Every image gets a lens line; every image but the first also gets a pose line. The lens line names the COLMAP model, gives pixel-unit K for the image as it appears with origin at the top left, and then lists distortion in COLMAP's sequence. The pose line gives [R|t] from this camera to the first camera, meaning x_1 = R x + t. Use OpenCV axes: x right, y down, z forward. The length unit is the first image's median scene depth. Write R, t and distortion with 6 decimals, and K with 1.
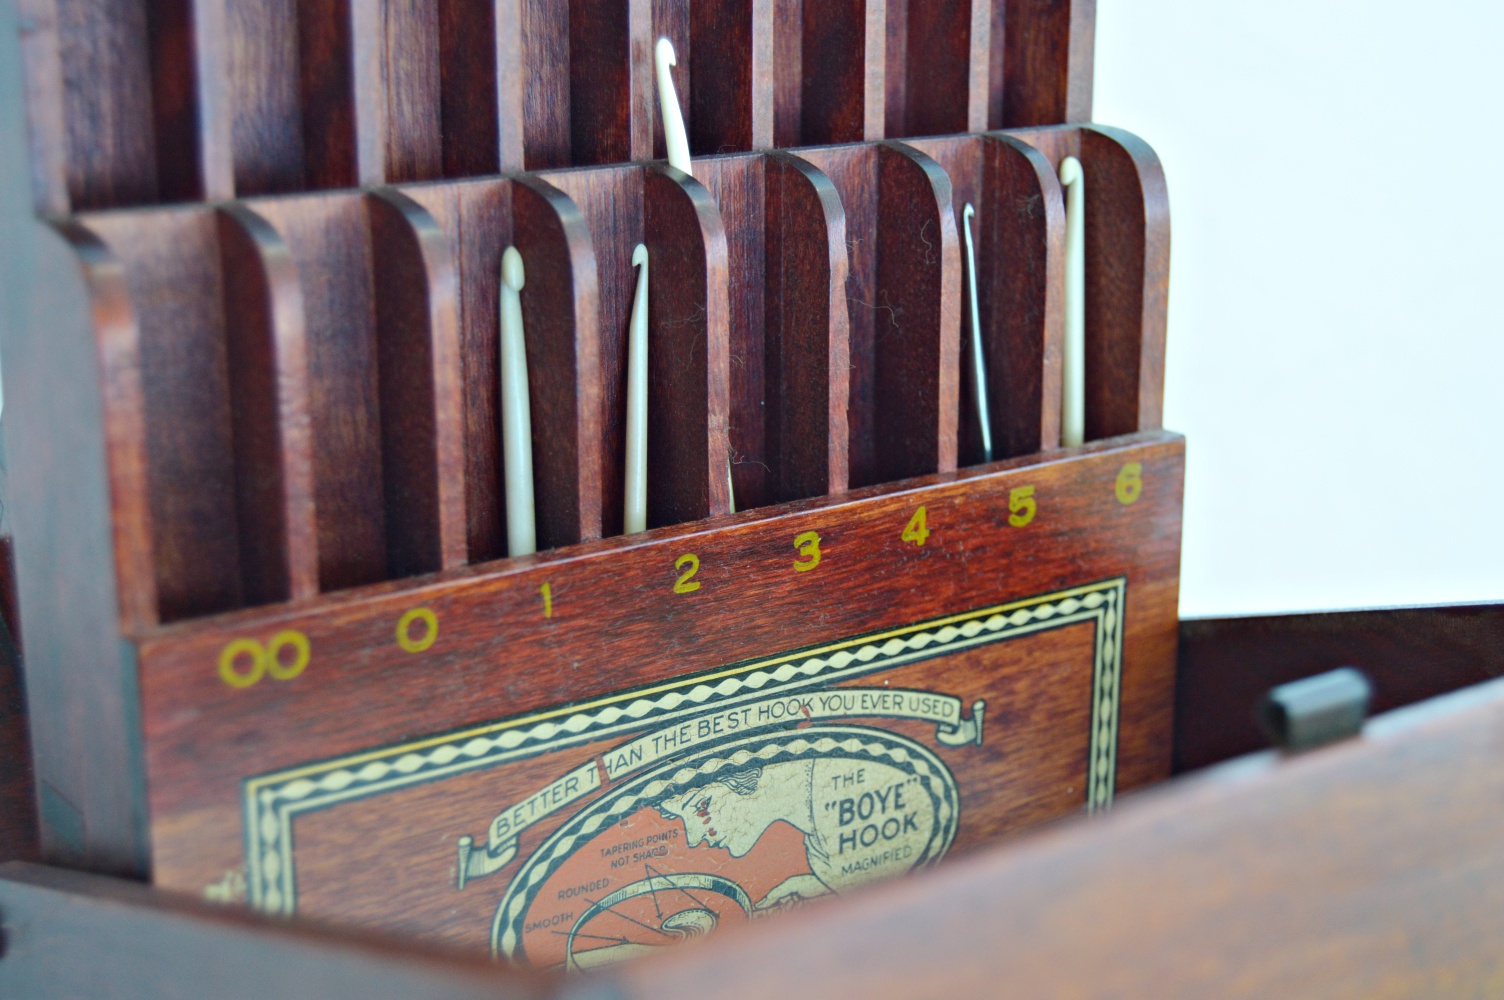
lens RADIAL K [[2287.1, 0, 713.8], [0, 2287.1, 480.4], [0, 0, 1]] dist [-0.050512, 0.000000]
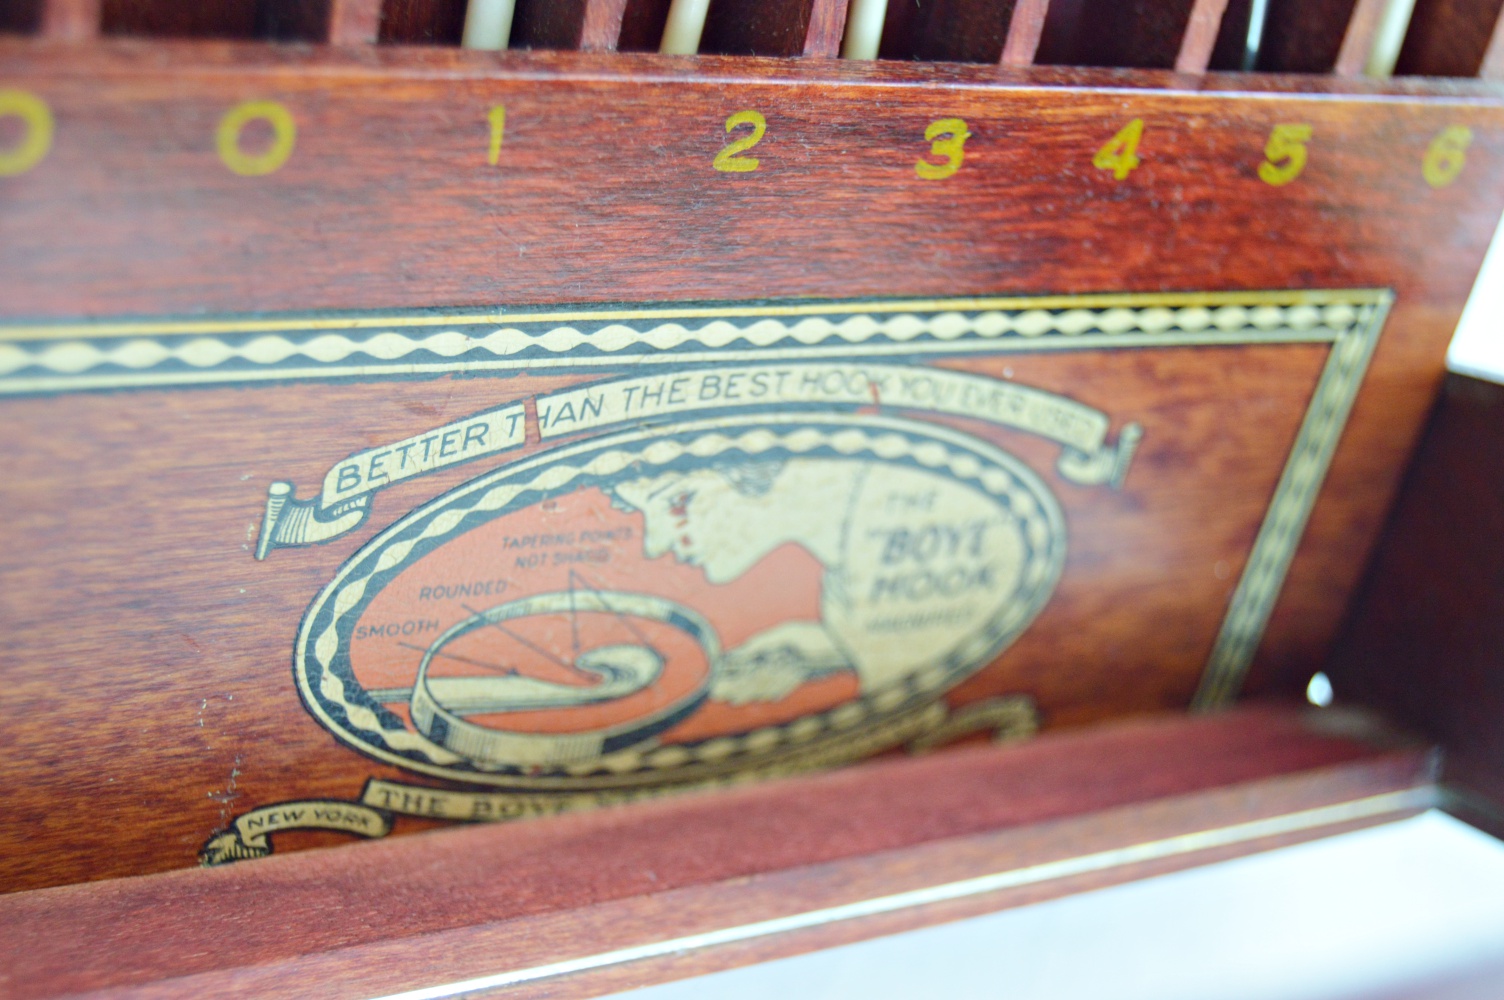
lens RADIAL K [[2287.1, 0, 743.9], [0, 2287.1, 494.3], [0, 0, 1]] dist [-0.050512, 0.000000]
pose [[0.969904, 0.242956, 0.016113, 0.001628], [-0.240012, 0.942810, 0.231310, -0.010599], [0.041006, -0.228216, 0.972747, 0.383599]]
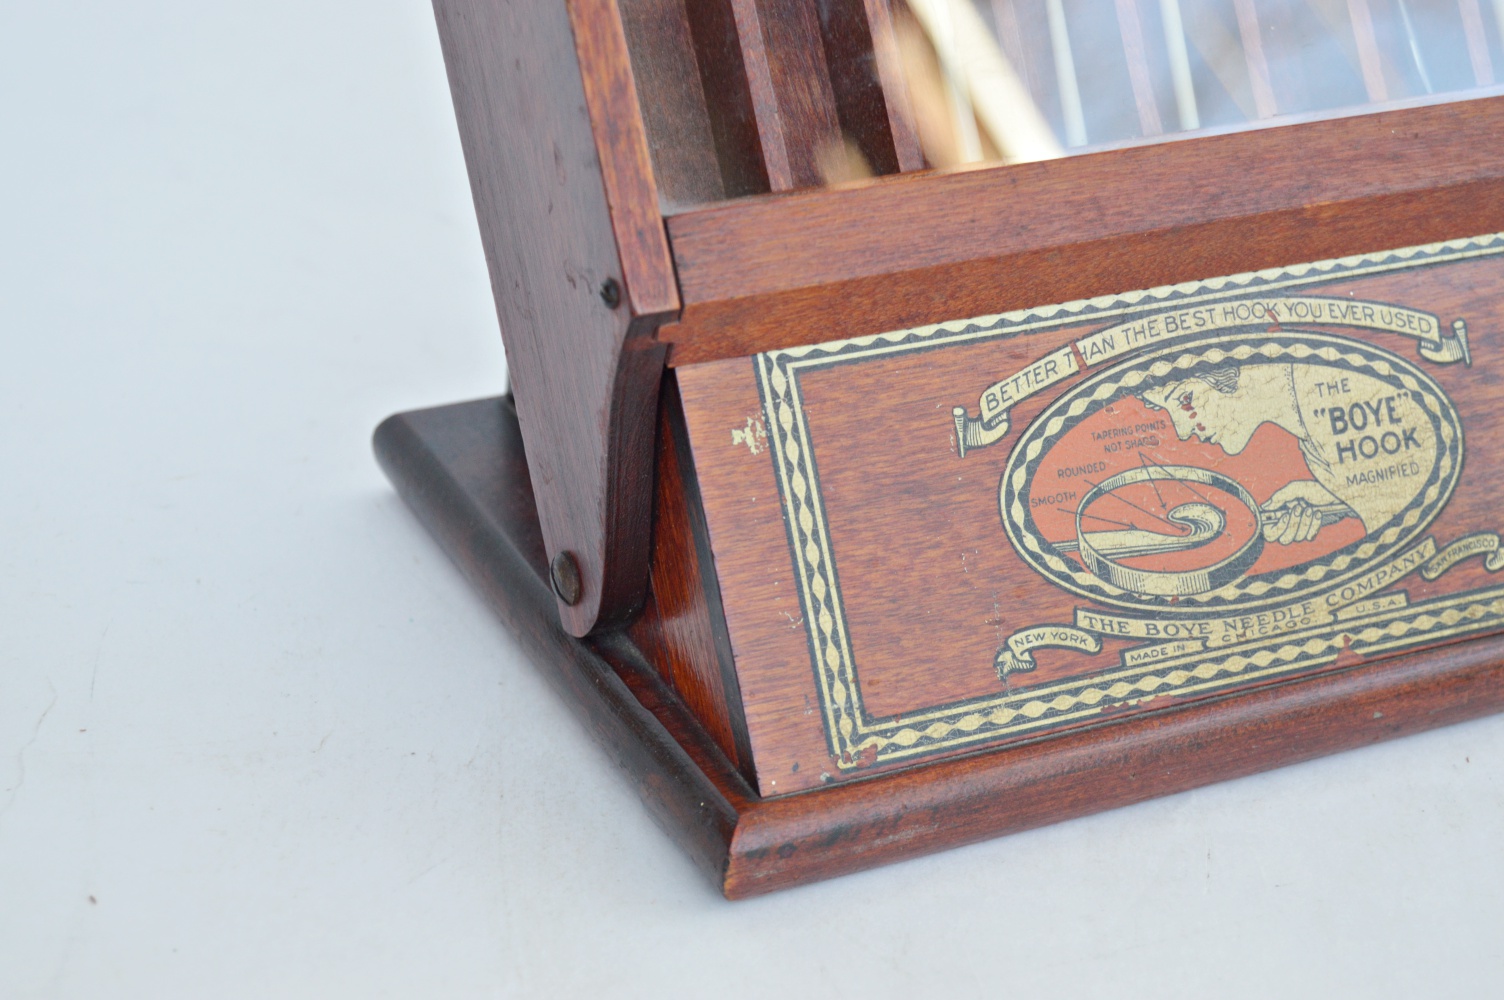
lens RADIAL K [[3386.3, 0, 742.2], [0, 3386.3, 496.2], [0, 0, 1]] dist [-0.032210, 0.000000]
pose [[0.960536, -0.198947, -0.194396, 0.094759], [0.140582, 0.950272, -0.277884, 0.596395], [0.240014, 0.239589, 0.940739, -0.525002]]
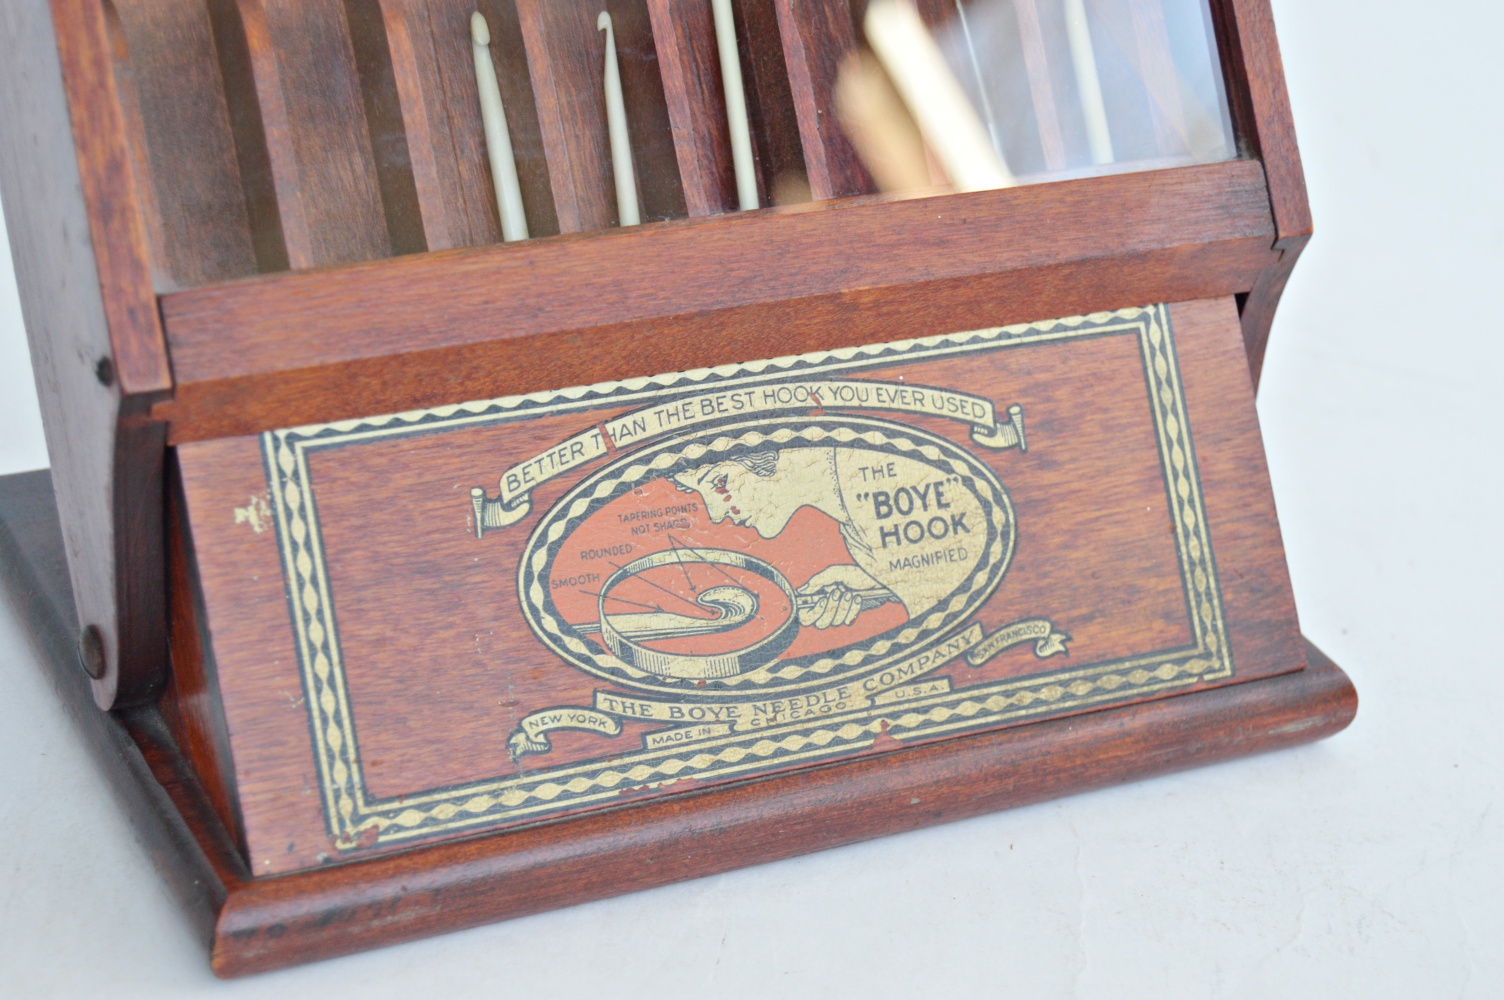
lens RADIAL K [[3386.3, 0, 762.3], [0, 3386.3, 492.8], [0, 0, 1]] dist [-0.032210, 0.000000]
pose [[0.963852, -0.184637, -0.192088, 0.317345], [0.124837, 0.949873, -0.286629, 0.603329], [0.235381, 0.252288, 0.938587, -0.476134]]
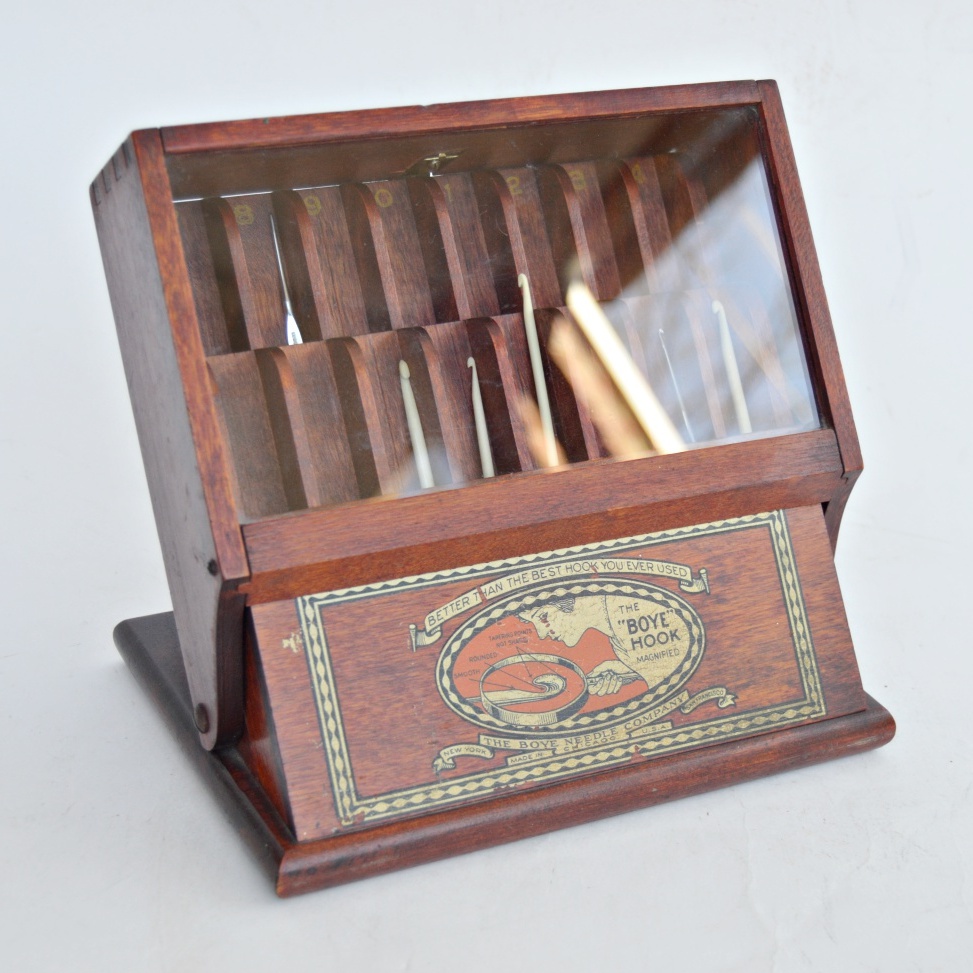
lens RADIAL K [[2094.6, 0, 488.4], [0, 2094.6, 486.5], [0, 0, 1]] dist [-0.058051, 0.000000]
pose [[0.958240, -0.215387, -0.188106, 0.308695], [0.145420, 0.933418, -0.328000, 0.615830], [0.246228, 0.286948, 0.925760, -0.686177]]
